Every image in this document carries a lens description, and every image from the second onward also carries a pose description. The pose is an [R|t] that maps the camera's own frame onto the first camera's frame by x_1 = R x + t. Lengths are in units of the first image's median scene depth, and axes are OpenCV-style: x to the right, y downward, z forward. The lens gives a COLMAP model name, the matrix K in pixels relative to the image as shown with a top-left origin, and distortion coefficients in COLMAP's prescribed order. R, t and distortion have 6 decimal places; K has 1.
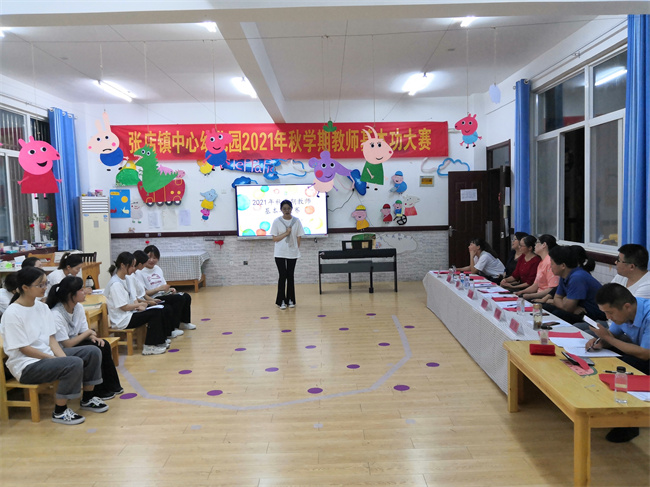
lens RADIAL K [[512.1, 0, 333.7], [0, 512.1, 246.1], [0, 0, 1]] dist [0.030673, -0.103972]
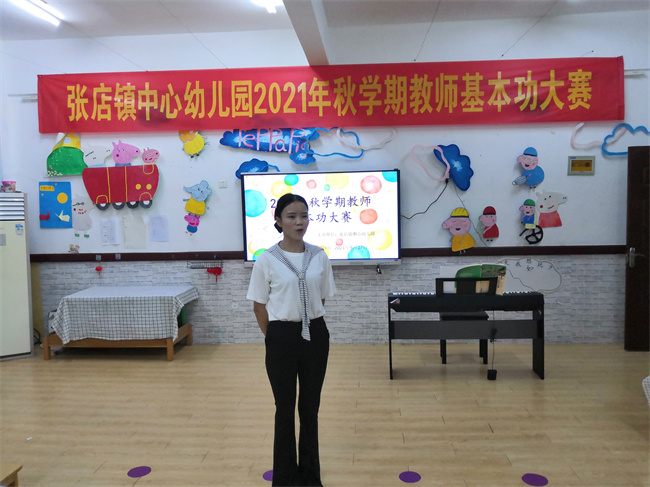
lens RADIAL K [[509.9, 0, 325.0], [0, 509.9, 243.5], [0, 0, 1]] dist [0.006571, -0.000545]
pose [[0.995207, 0.009293, -0.097350, -0.040577], [-0.010552, 0.999867, -0.012423, -0.033628], [0.097221, 0.013390, 0.995173, 0.435860]]
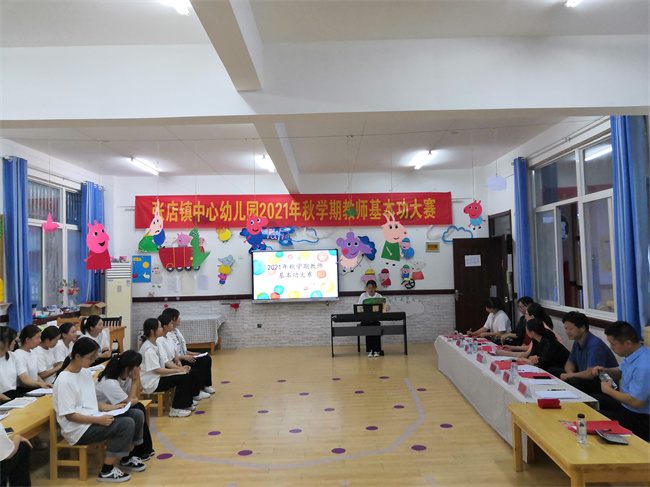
lens RADIAL K [[511.3, 0, 336.1], [0, 511.3, 241.6], [0, 0, 1]] dist [0.046963, -0.109103]
pose [[0.999999, -0.001037, -0.000546, -0.017153], [0.000962, 0.992385, -0.123171, -0.008541], [0.000669, 0.123170, 0.992385, -0.050955]]
